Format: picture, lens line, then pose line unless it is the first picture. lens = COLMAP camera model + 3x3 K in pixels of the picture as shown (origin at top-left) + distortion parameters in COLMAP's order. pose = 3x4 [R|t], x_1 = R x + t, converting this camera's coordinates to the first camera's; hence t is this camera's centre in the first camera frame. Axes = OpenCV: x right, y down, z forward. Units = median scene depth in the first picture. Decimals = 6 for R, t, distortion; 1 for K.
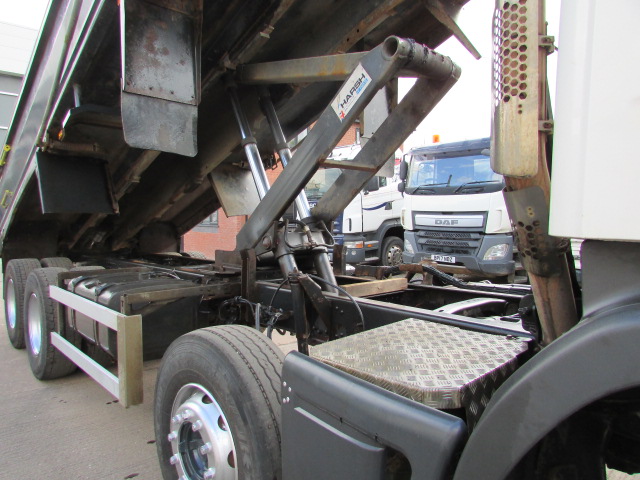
lens RADIAL K [[445.3, 0, 319.6], [0, 445.3, 238.3], [0, 0, 1]] dist [-0.023998, 0.008094]
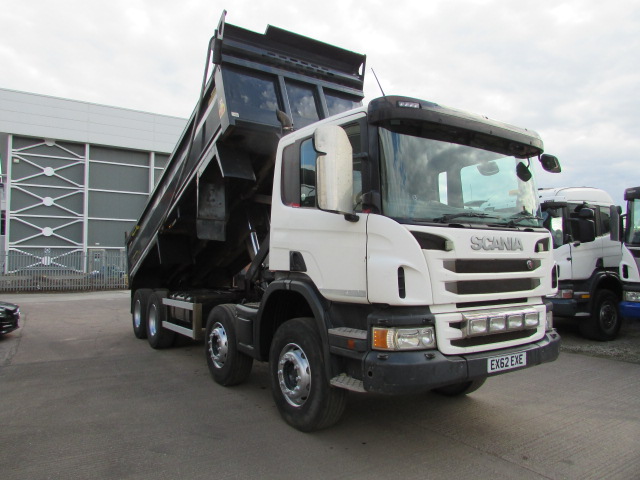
lens RADIAL K [[445.3, 0, 320.6], [0, 445.3, 239.9], [0, 0, 1]] dist [-0.023998, 0.008094]
pose [[0.988167, -0.014593, -0.152687, 0.559609], [-0.000988, 0.994838, -0.101474, 0.054353], [0.153380, 0.100425, 0.983051, -1.209131]]
